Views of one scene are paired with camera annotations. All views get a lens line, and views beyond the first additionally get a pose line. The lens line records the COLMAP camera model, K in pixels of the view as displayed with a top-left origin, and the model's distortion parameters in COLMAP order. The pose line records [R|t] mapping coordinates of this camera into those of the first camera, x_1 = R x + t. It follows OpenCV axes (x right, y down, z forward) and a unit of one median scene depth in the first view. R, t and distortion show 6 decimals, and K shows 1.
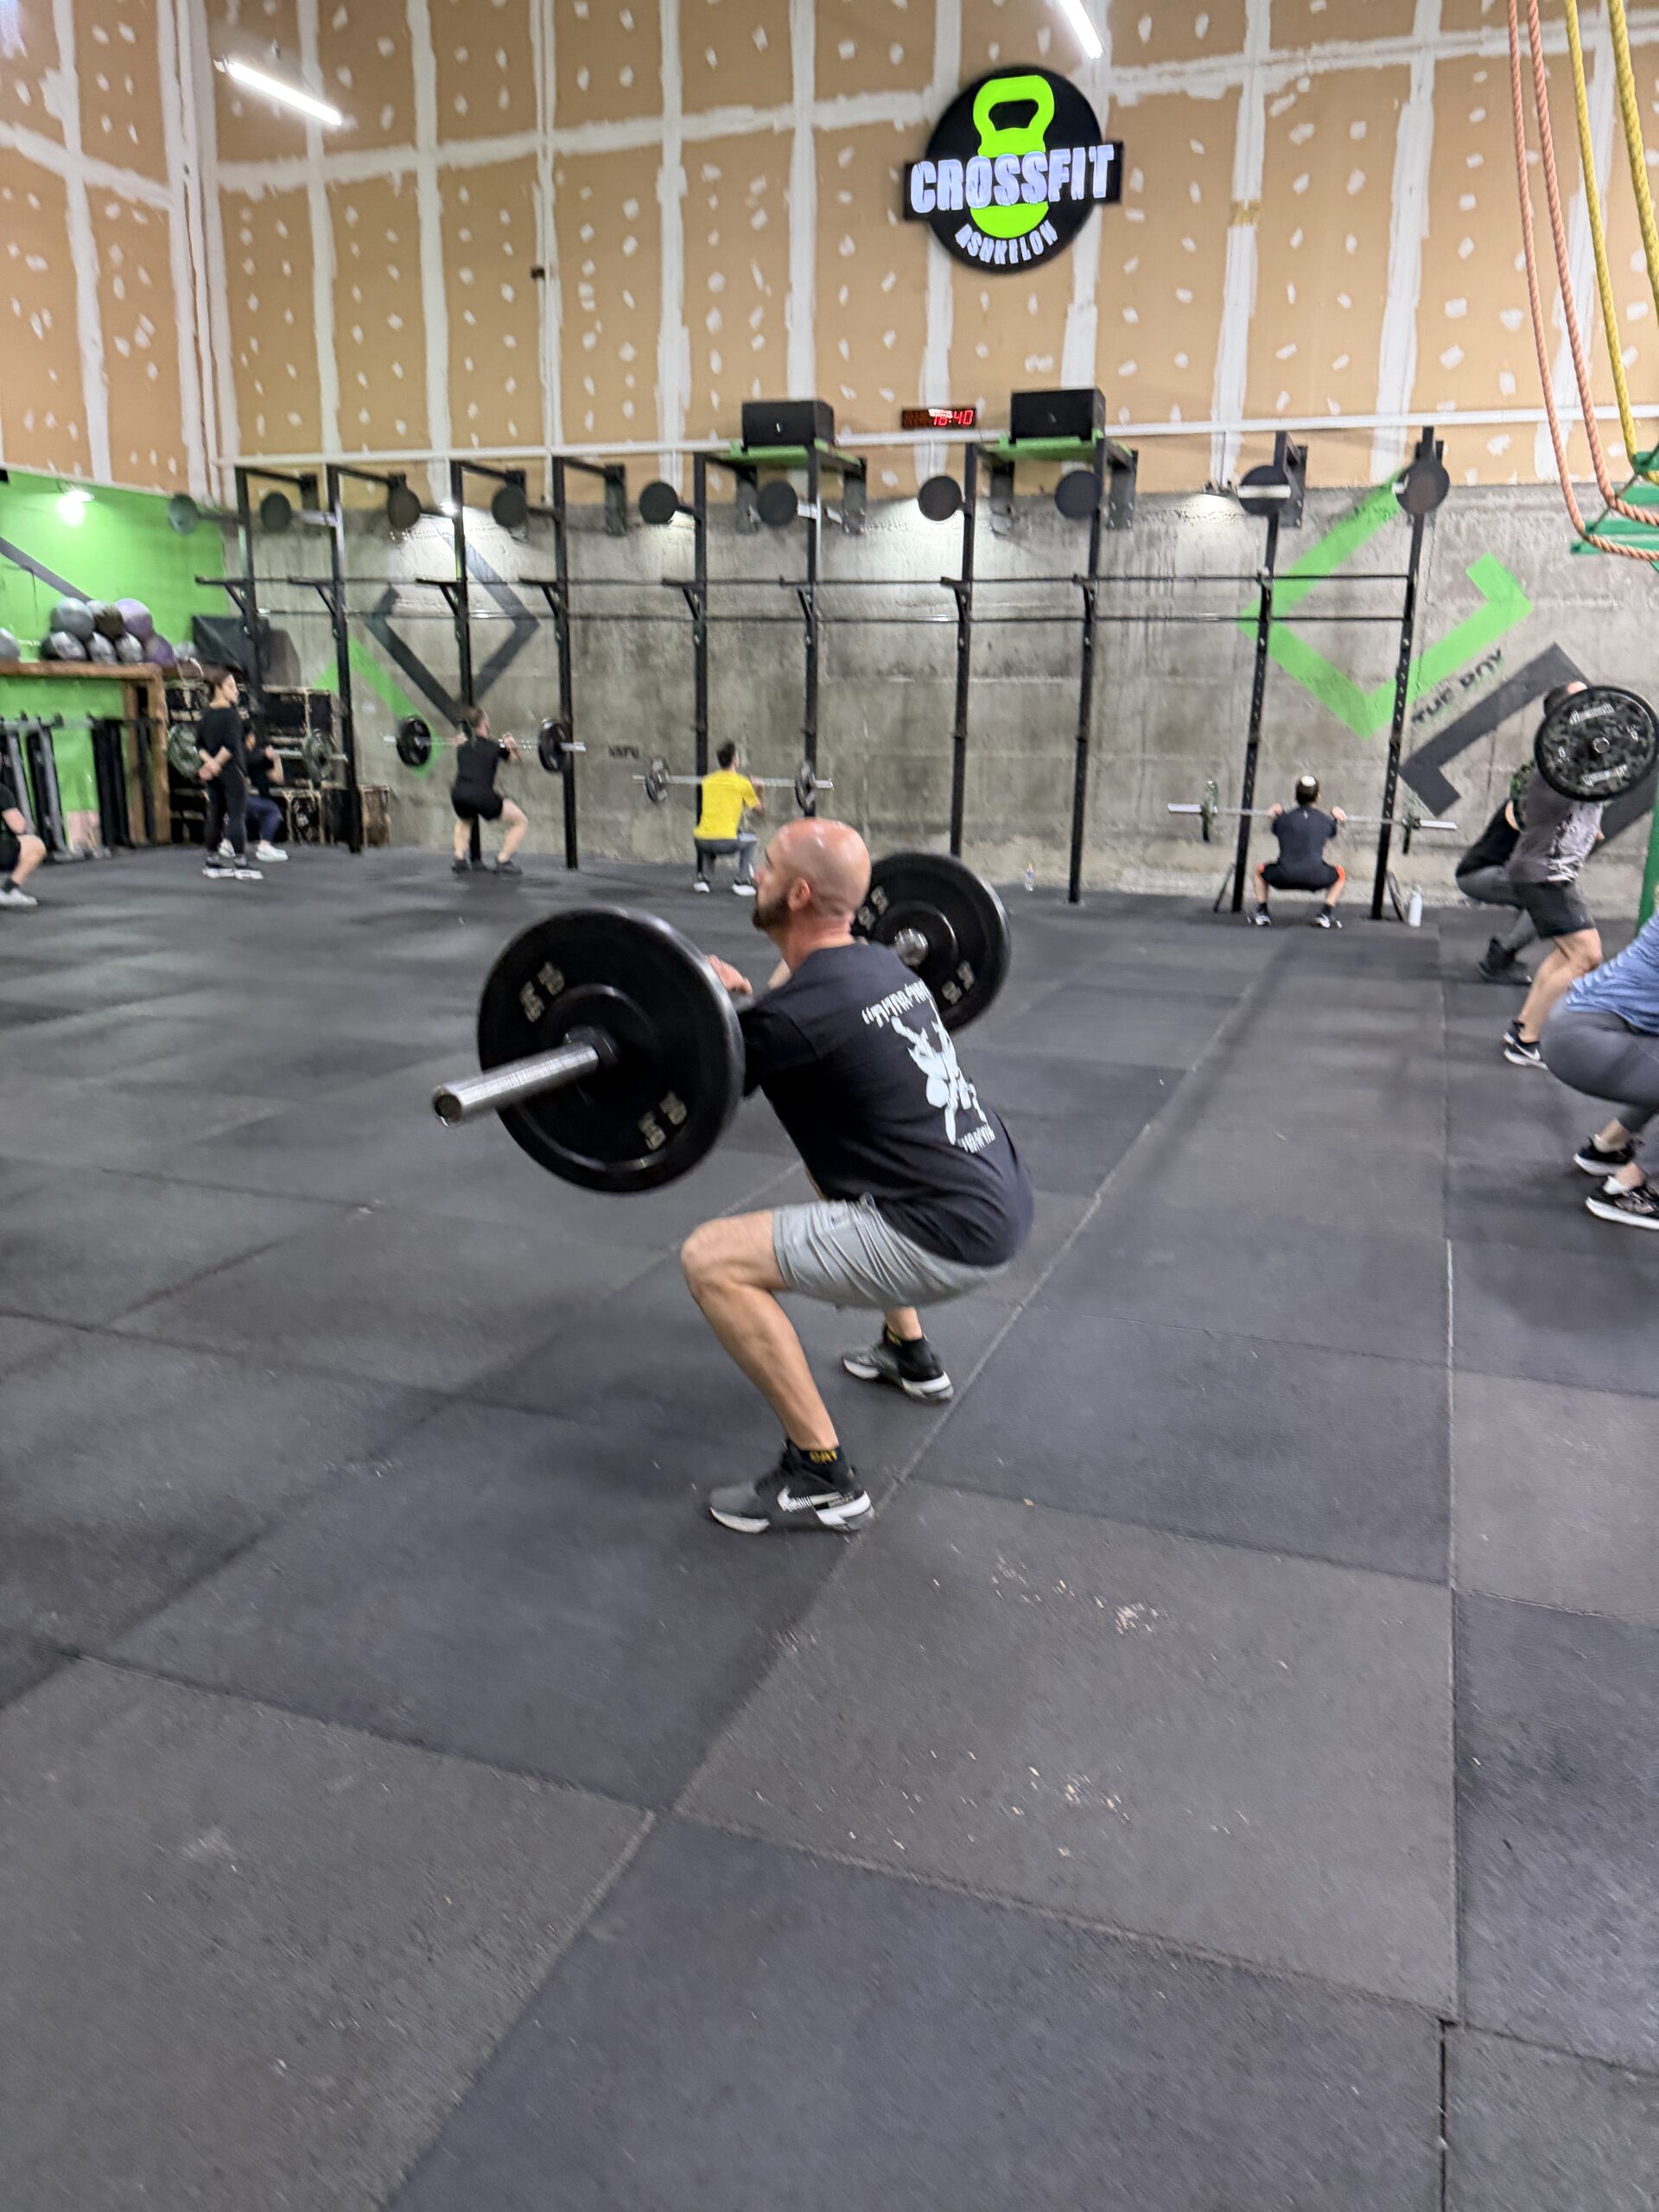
lens RADIAL K [[1594.3, 0, 867.5], [0, 1594.3, 1149.8], [0, 0, 1]] dist [0.017309, -0.020507]
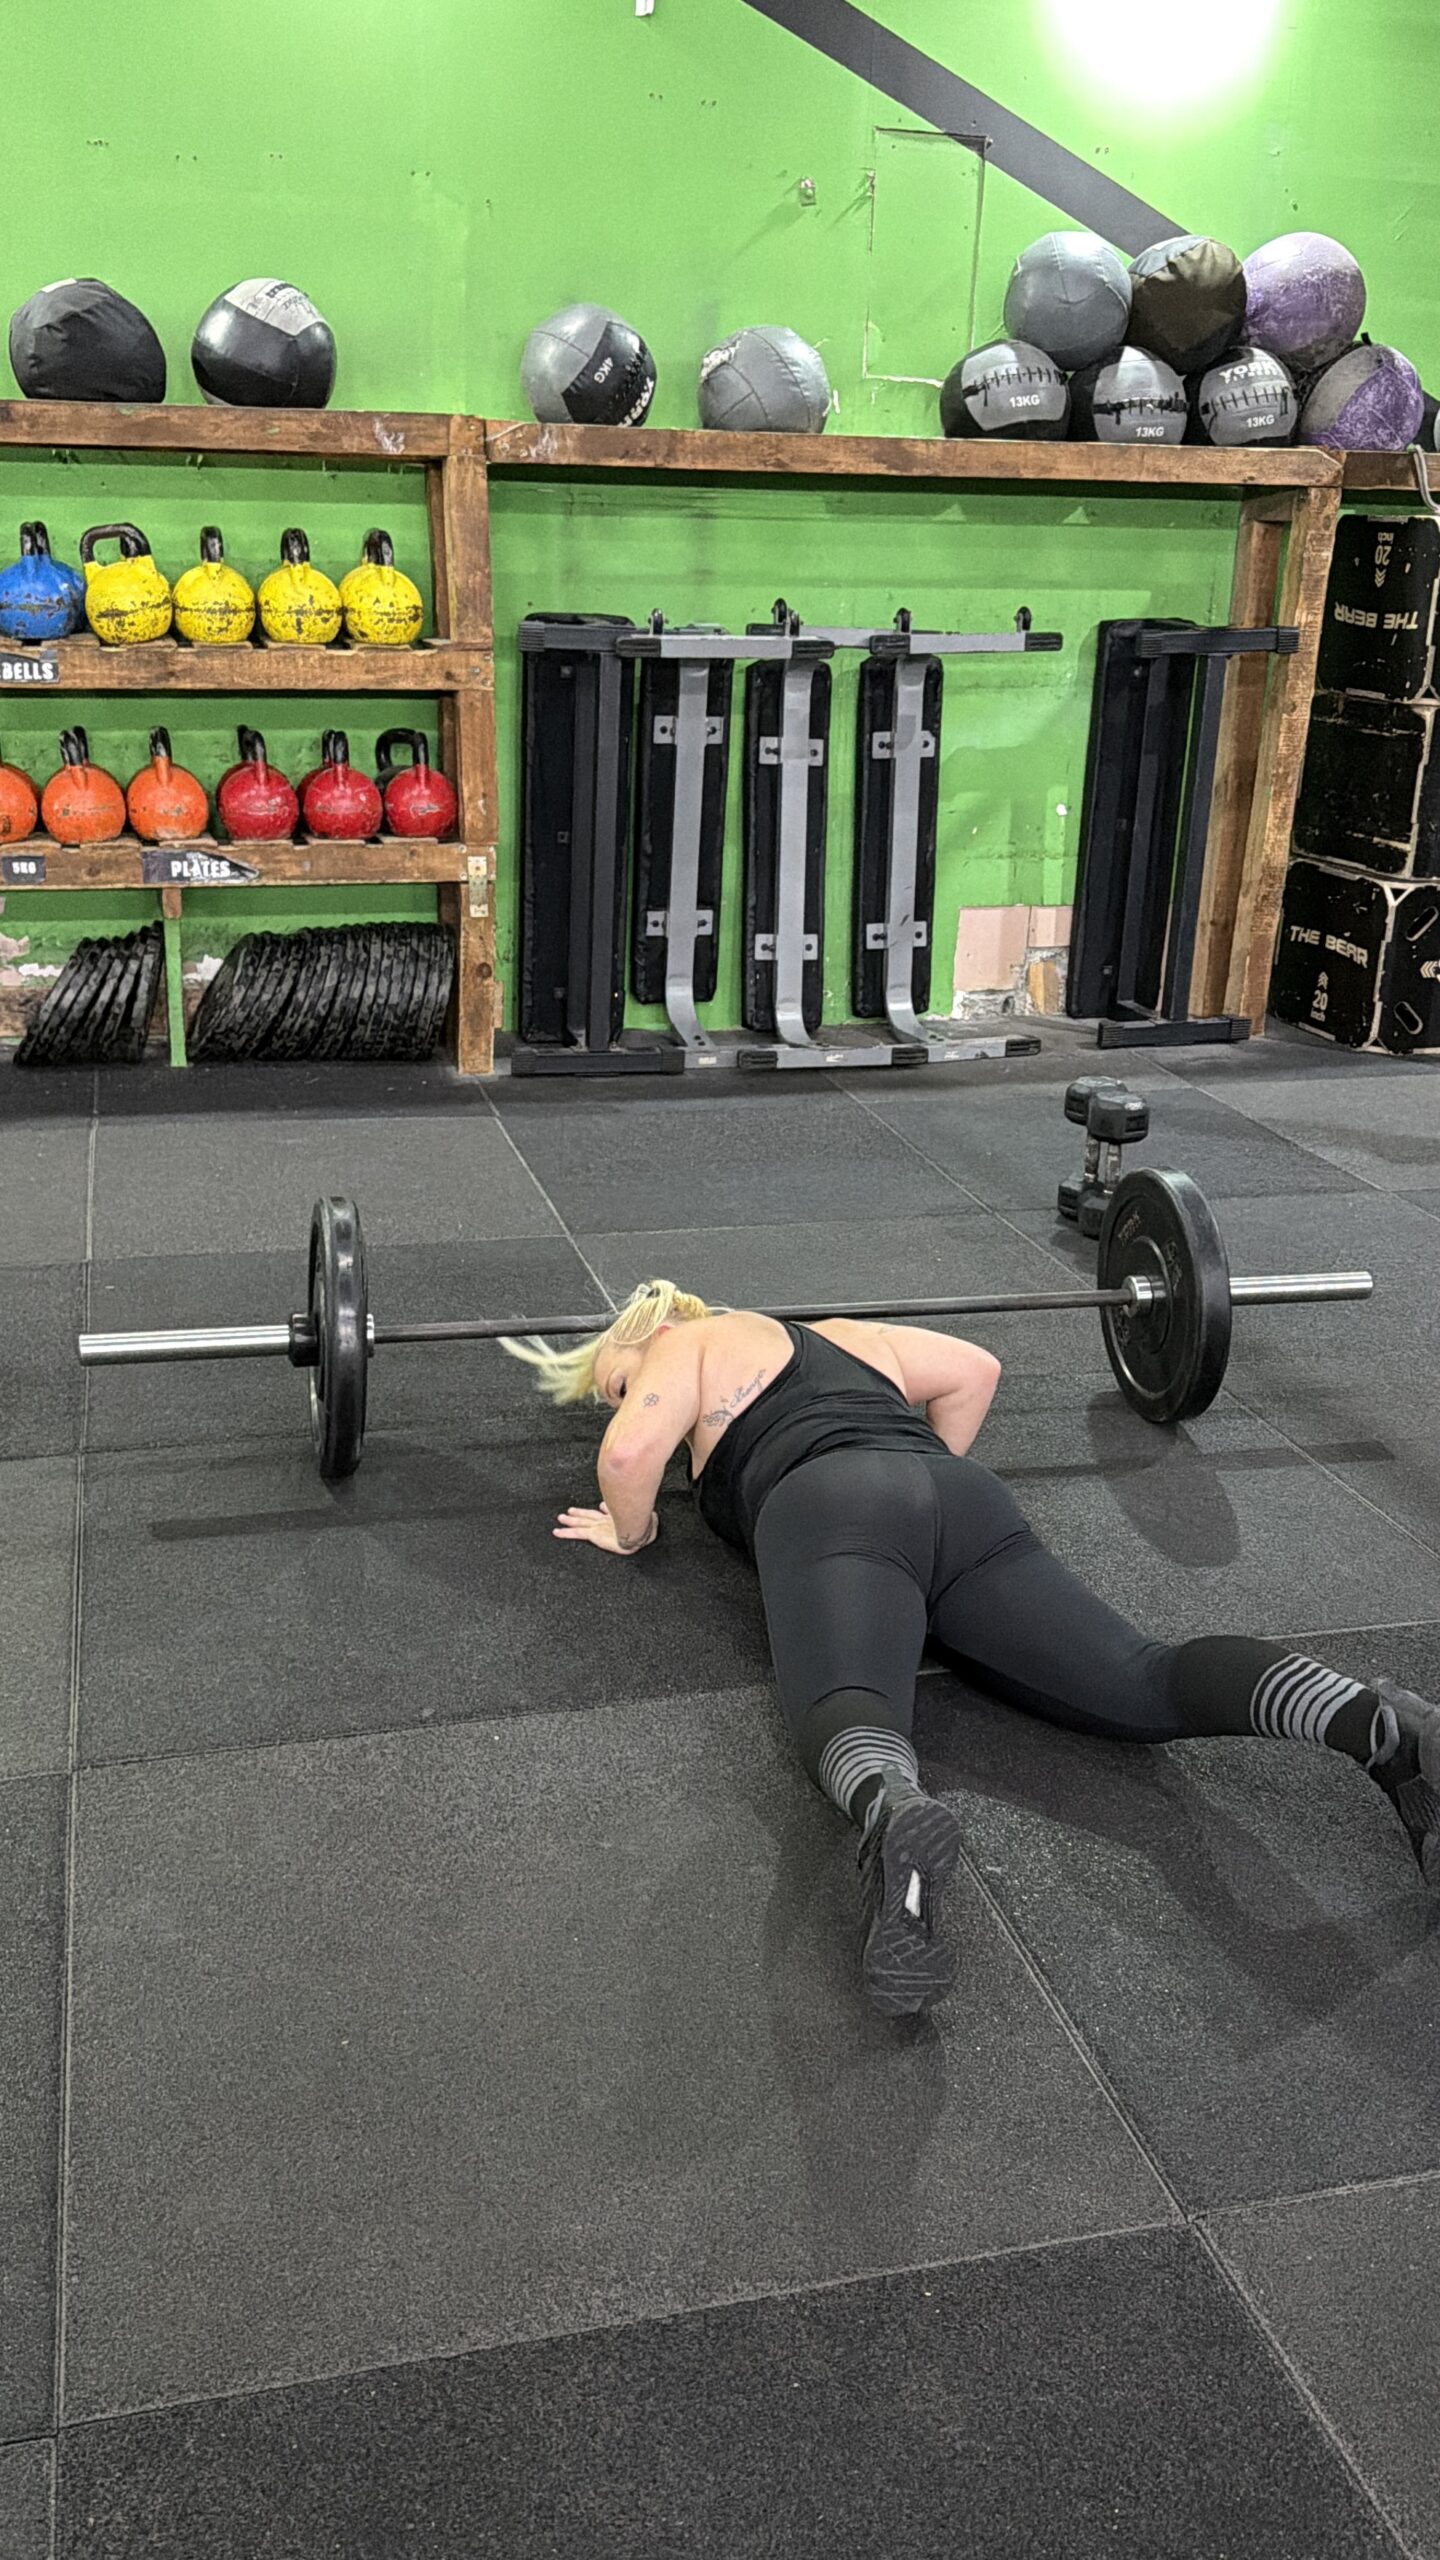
lens RADIAL K [[2518.6, 0, 748.1], [0, 2518.6, 1364.2], [0, 0, 1]] dist [-0.007463, 0.000000]
pose [[0.595128, 0.236703, -0.767981, -0.119768], [-0.227045, 0.966230, 0.121864, -0.180565], [0.770891, 0.101842, 0.628773, 0.675163]]
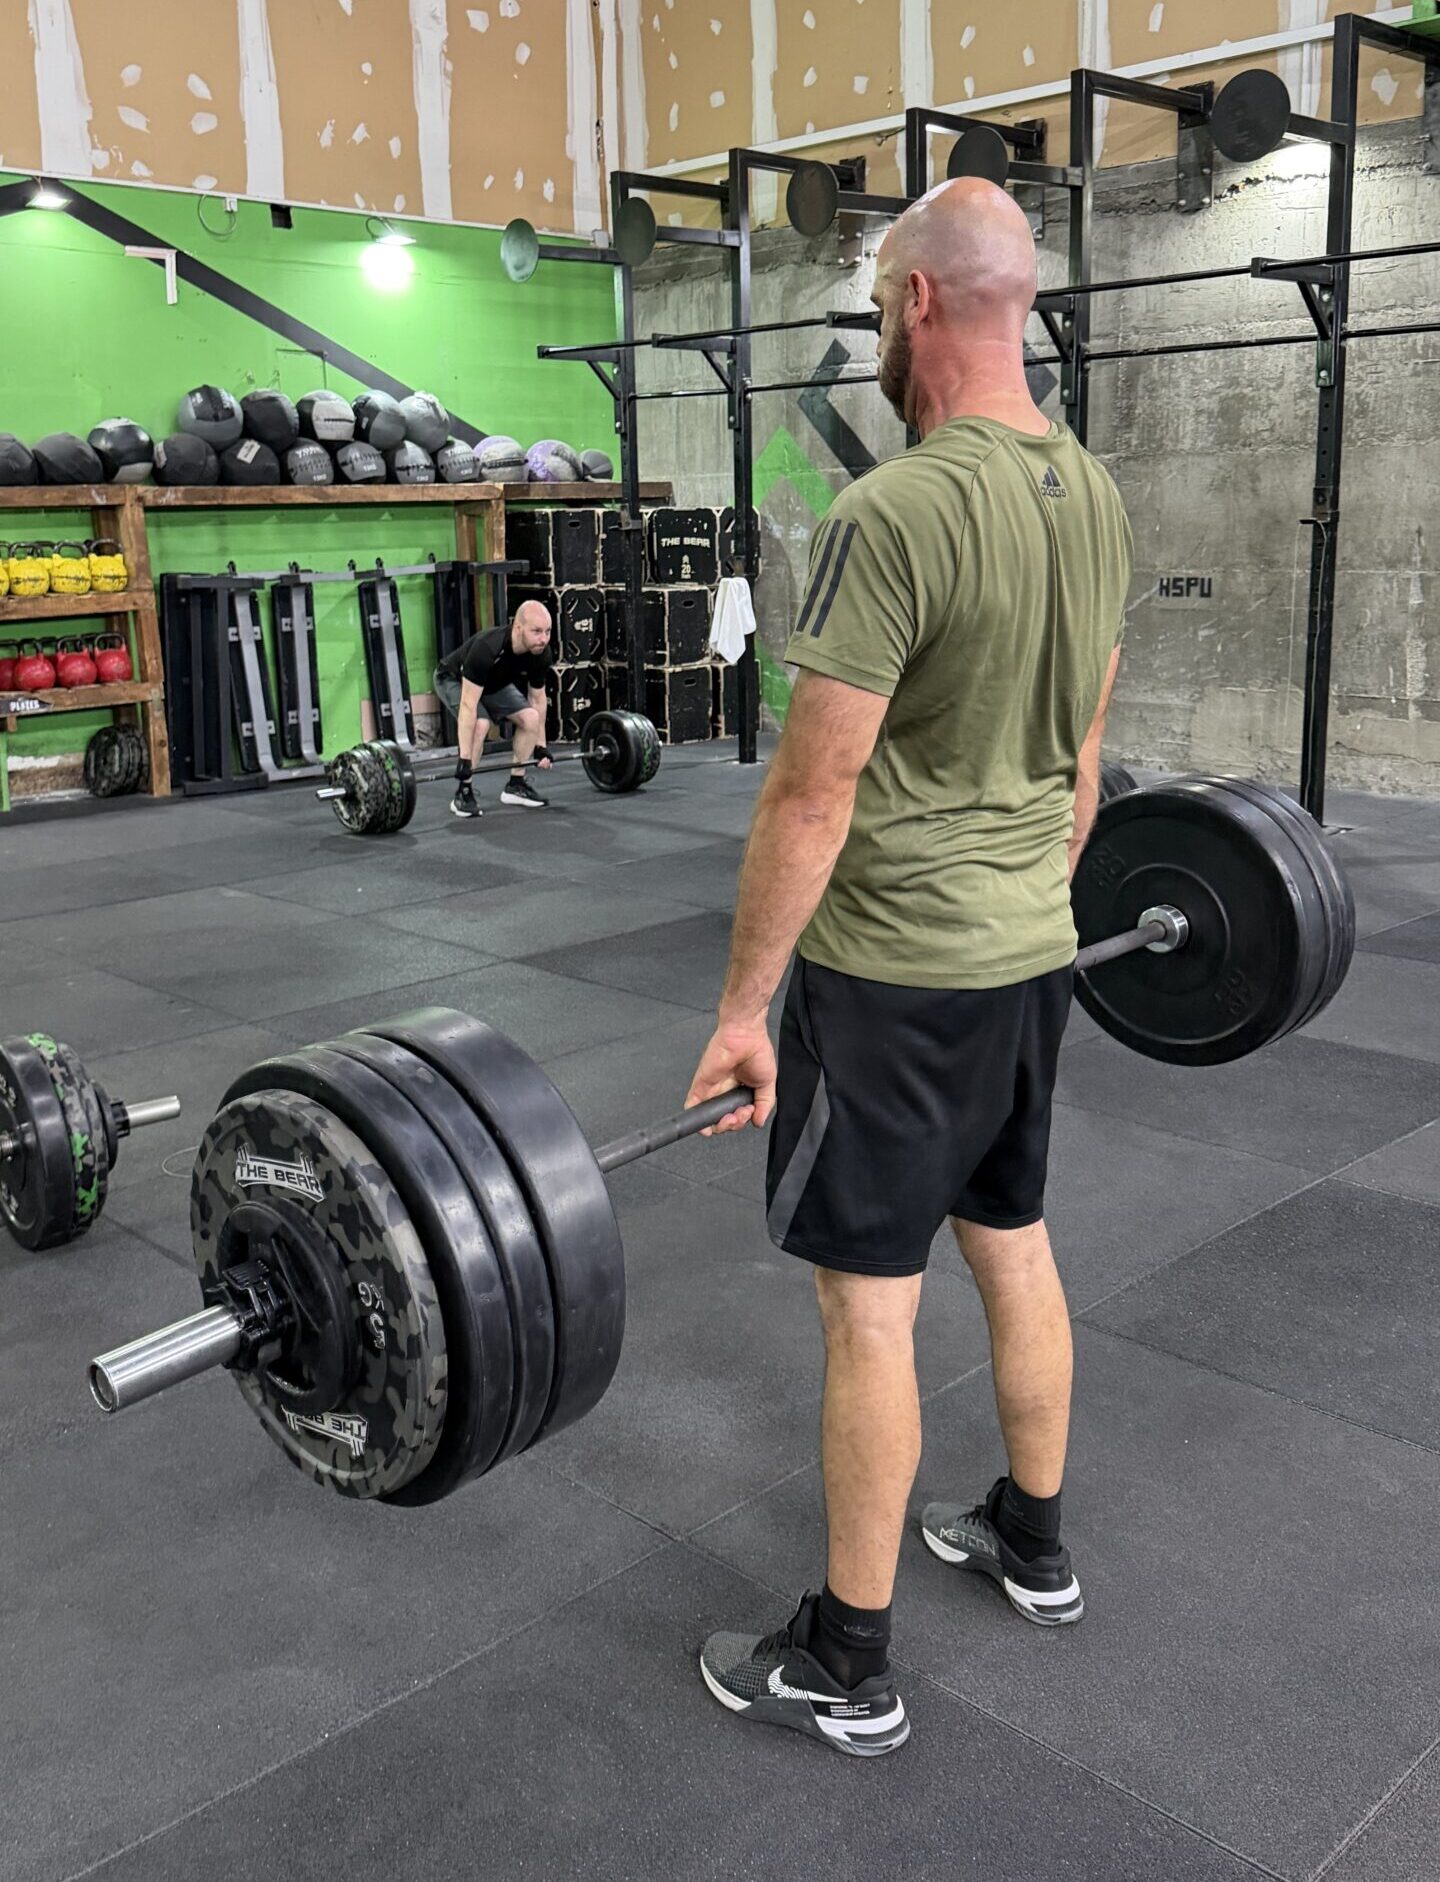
lens RADIAL K [[1826.3, 0, 752.2], [0, 1826.3, 937.5], [0, 0, 1]] dist [-0.000515, 0.000000]
pose [[0.908550, 0.050824, -0.414673, -0.019037], [-0.069675, 0.997105, -0.030449, -0.100952], [0.411925, 0.056557, 0.909461, 0.374737]]
